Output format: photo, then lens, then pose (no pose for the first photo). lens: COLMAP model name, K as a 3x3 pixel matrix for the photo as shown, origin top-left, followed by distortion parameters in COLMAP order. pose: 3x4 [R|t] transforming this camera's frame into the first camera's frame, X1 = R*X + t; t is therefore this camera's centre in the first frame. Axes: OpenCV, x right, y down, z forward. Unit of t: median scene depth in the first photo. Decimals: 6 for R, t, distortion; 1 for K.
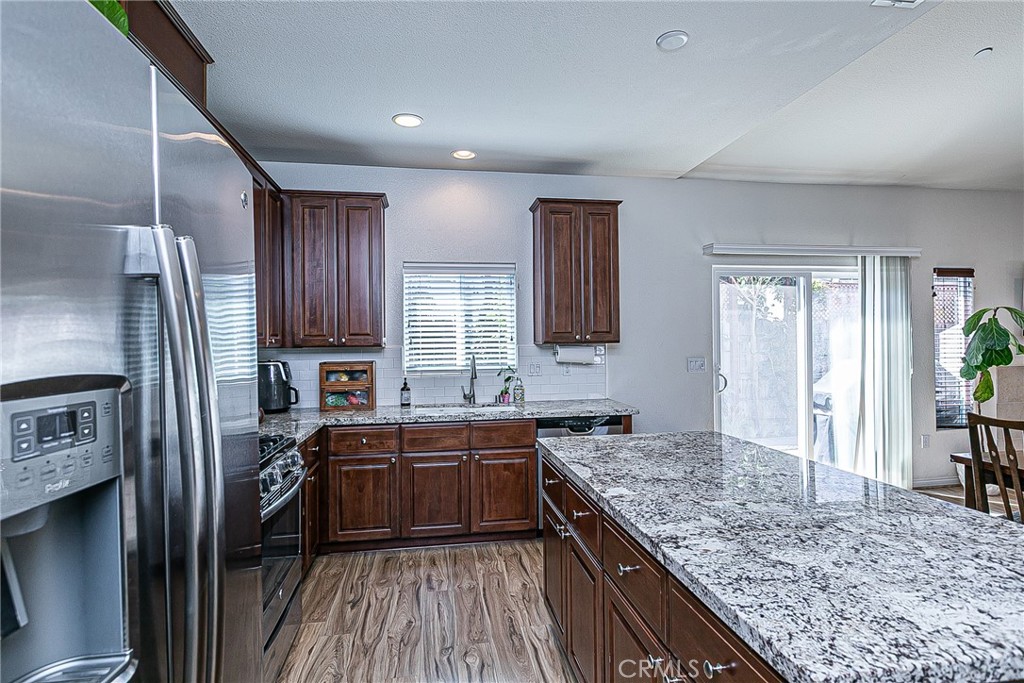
lens RADIAL K [[532.0, 0, 519.9], [0, 532.0, 338.9], [0, 0, 1]] dist [0.002045, 0.000799]
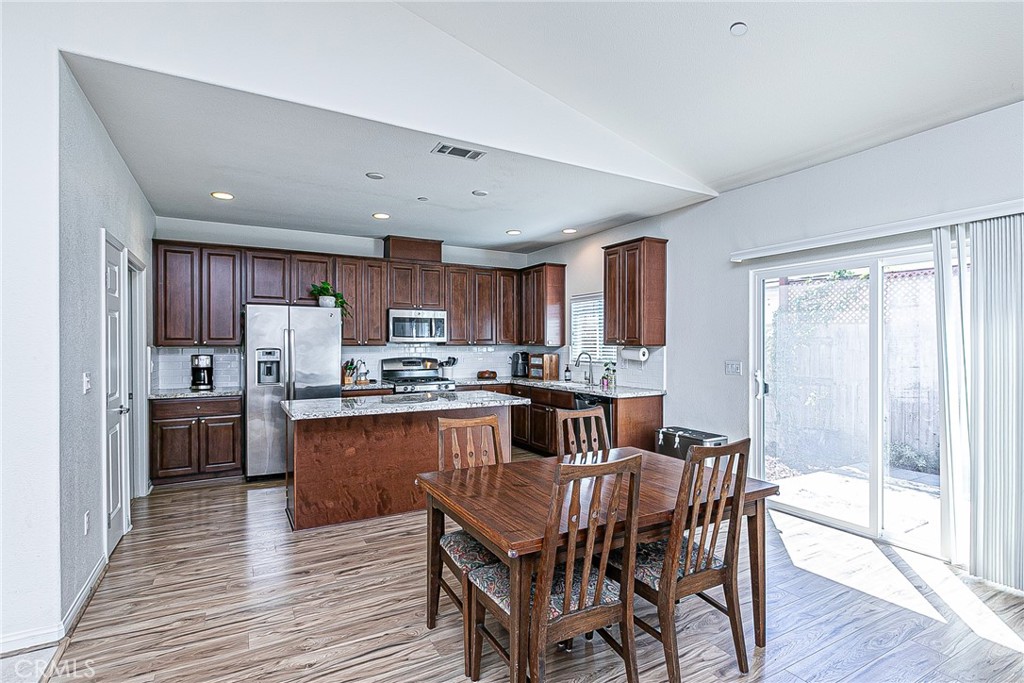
lens RADIAL K [[503.6, 0, 509.7], [0, 503.6, 346.6], [0, 0, 1]] dist [-0.001352, -0.000819]
pose [[0.339283, 0.017259, -0.940526, 1.325301], [0.003620, 0.999800, 0.019653, -0.017443], [0.940677, -0.010073, 0.339153, 0.285583]]
